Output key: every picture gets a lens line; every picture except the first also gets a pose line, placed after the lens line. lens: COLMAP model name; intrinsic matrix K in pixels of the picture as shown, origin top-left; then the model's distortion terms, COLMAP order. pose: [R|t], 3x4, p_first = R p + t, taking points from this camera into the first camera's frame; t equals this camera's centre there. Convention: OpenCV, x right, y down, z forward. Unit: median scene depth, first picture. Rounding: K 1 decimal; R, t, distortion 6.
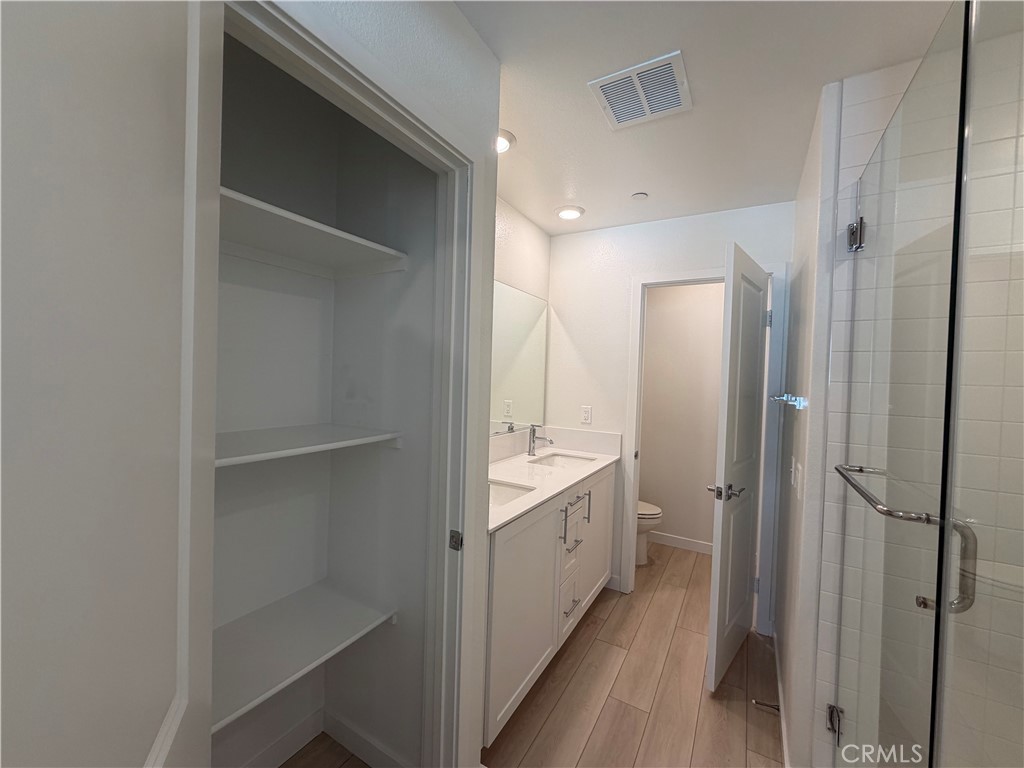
lens RADIAL K [[406.3, 0, 512.0], [0, 406.3, 384.0], [0, 0, 1]] dist [0.001453, 0.000079]
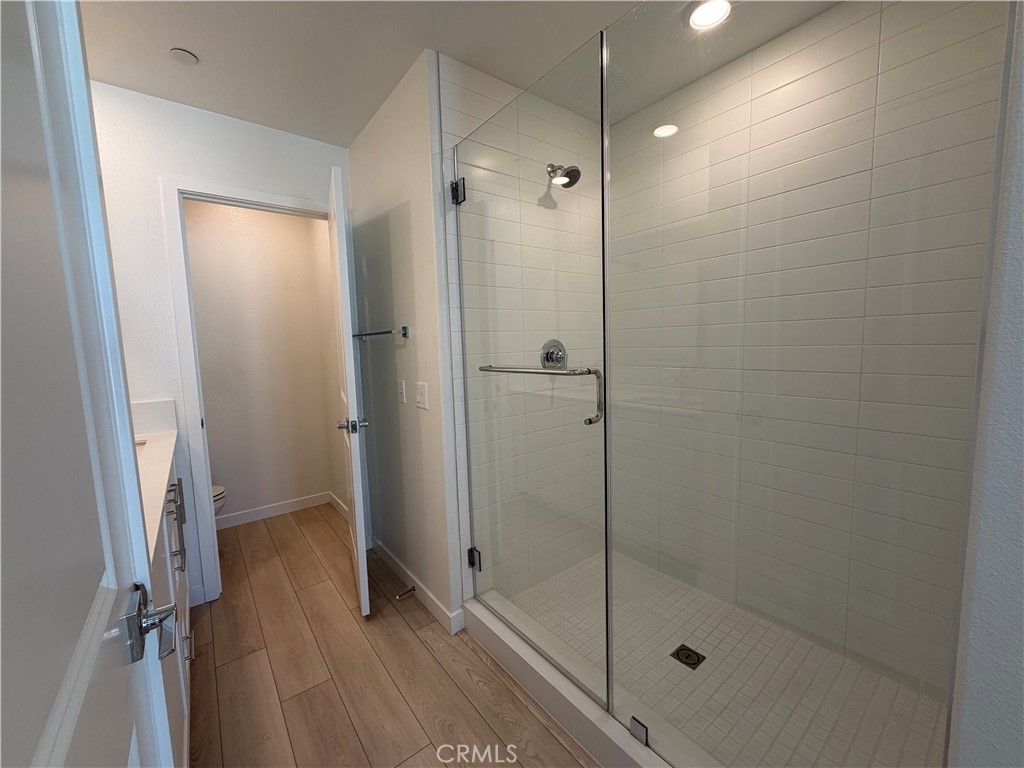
lens RADIAL K [[406.3, 0, 512.0], [0, 406.3, 384.0], [0, 0, 1]] dist [0.001453, 0.000079]
pose [[0.369118, -0.132510, 0.919888, -0.253832], [0.054436, 0.991167, 0.120935, 0.064586], [-0.927787, 0.005436, 0.373070, 0.268598]]
